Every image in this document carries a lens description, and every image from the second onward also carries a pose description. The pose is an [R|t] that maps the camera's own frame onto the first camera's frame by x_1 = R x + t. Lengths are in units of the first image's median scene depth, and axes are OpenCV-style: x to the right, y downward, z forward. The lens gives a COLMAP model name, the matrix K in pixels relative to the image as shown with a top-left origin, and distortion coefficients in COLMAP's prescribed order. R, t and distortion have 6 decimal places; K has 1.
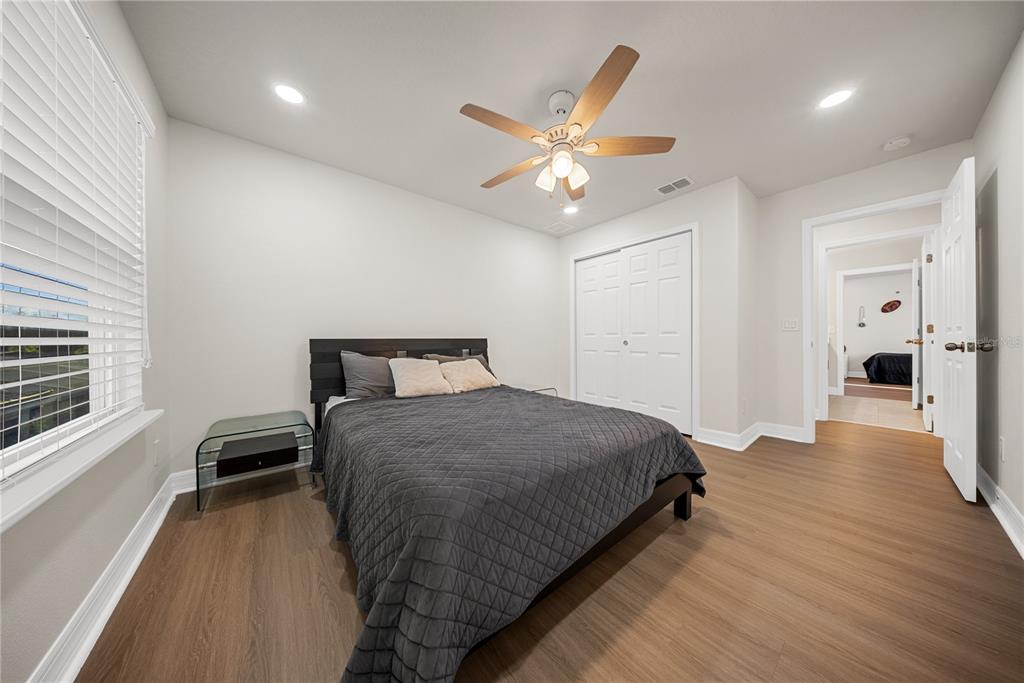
lens RADIAL K [[301.1, 0, 510.8], [0, 301.1, 339.0], [0, 0, 1]] dist [-0.000299, -0.000040]
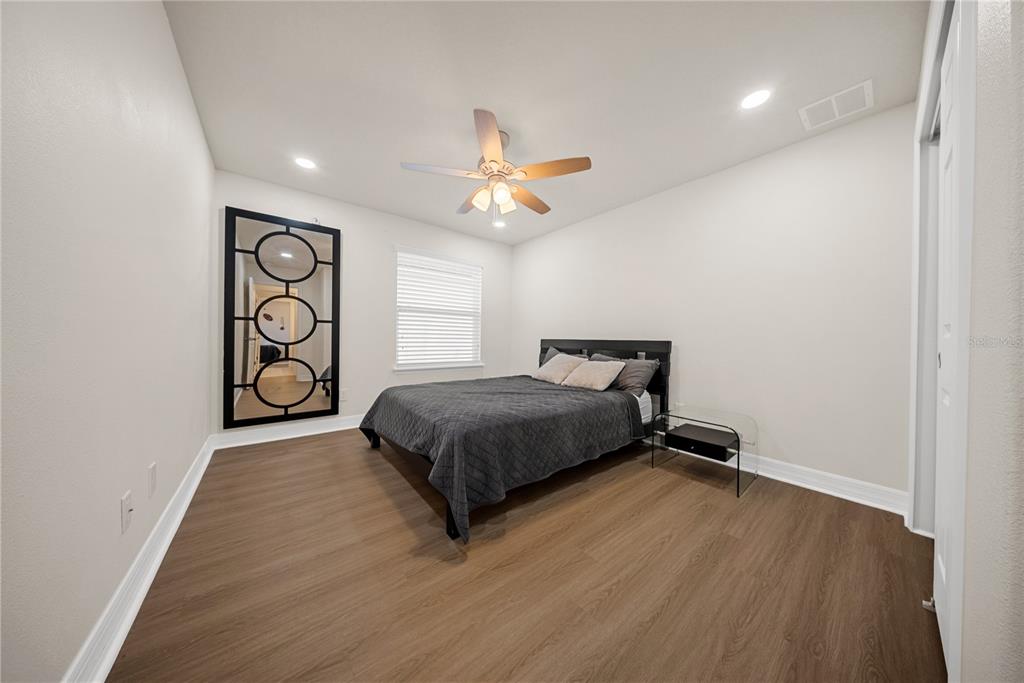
lens RADIAL K [[301.1, 0, 510.8], [0, 301.1, 339.0], [0, 0, 1]] dist [-0.000299, -0.000040]
pose [[-0.005981, -0.001030, -0.999982, 1.043918], [-0.020373, 0.999792, -0.000908, 0.004100], [0.999775, 0.020367, -0.006001, 0.825852]]
